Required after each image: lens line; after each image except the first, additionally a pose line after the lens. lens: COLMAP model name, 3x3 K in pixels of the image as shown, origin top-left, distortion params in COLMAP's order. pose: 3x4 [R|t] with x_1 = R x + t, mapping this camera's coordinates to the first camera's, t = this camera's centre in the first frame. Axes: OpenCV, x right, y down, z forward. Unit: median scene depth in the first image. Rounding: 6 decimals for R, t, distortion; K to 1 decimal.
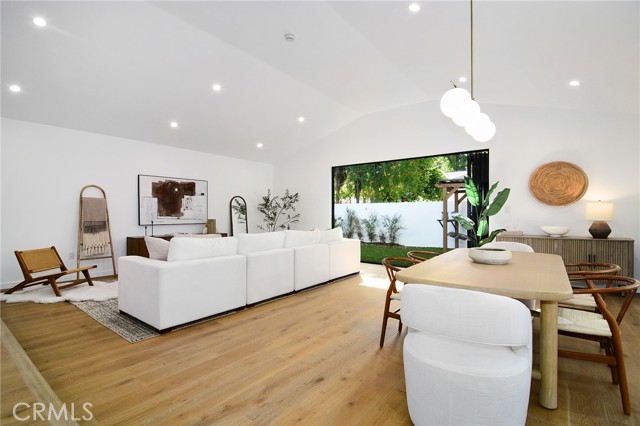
lens RADIAL K [[312.2, 0, 325.2], [0, 312.2, 216.9], [0, 0, 1]] dist [-0.017465, -0.002765]
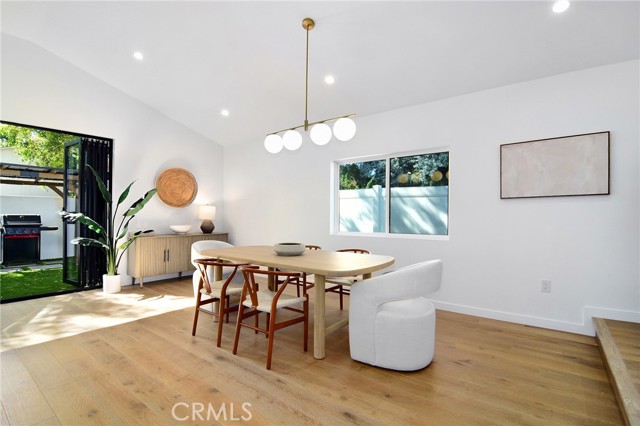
lens RADIAL K [[312.2, 0, 320.7], [0, 312.2, 214.0], [0, 0, 1]] dist [-0.017465, -0.002765]
pose [[-0.000539, 0.001710, 0.999998, -0.413680], [-0.004453, 0.999989, -0.001712, -0.012713], [-0.999990, -0.004454, -0.000531, 0.511263]]
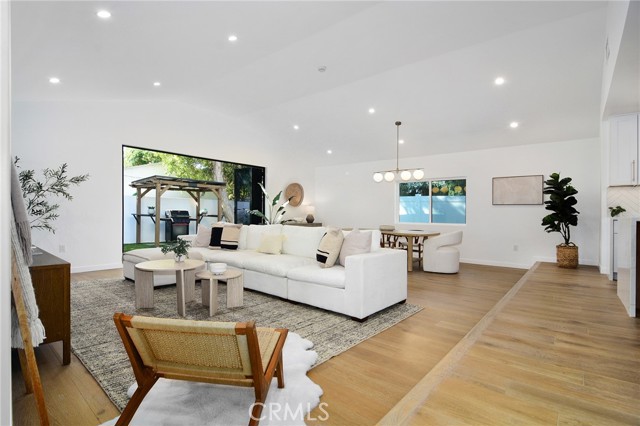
lens RADIAL K [[312.2, 0, 297.8], [0, 312.2, 210.6], [0, 0, 1]] dist [-0.017465, -0.002765]
pose [[0.097580, 0.008969, 0.995187, -1.217554], [-0.016450, 0.999837, -0.007398, 0.001265], [-0.995092, -0.015649, 0.097711, 0.853341]]
